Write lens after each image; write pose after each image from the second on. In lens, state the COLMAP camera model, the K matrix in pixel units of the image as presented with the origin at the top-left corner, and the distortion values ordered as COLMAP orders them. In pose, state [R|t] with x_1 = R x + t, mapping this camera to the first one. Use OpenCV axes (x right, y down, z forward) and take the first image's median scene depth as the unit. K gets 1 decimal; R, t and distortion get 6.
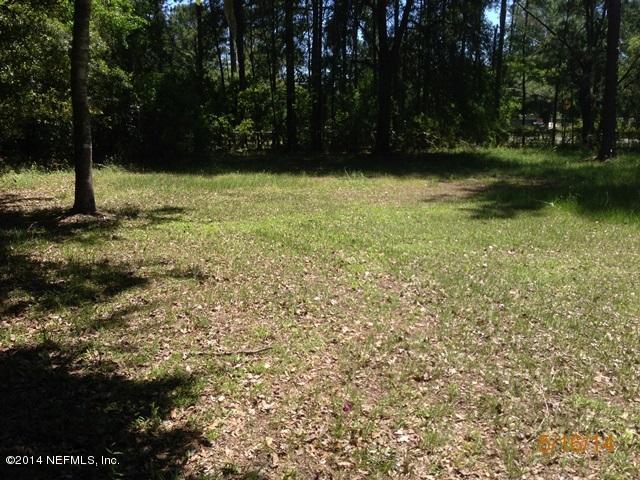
lens RADIAL K [[566.0, 0, 319.3], [0, 566.0, 248.1], [0, 0, 1]] dist [0.077429, -0.017871]
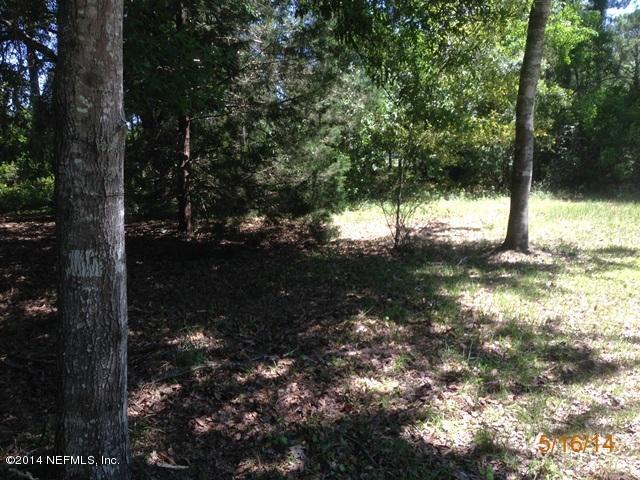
lens RADIAL K [[566.0, 0, 319.3], [0, 566.0, 248.1], [0, 0, 1]] dist [0.077429, -0.017871]
pose [[0.775127, 0.085156, -0.626040, -0.089585], [-0.109197, 0.994020, 0.000008, -0.028586], [0.622297, 0.068355, 0.779791, 0.125462]]
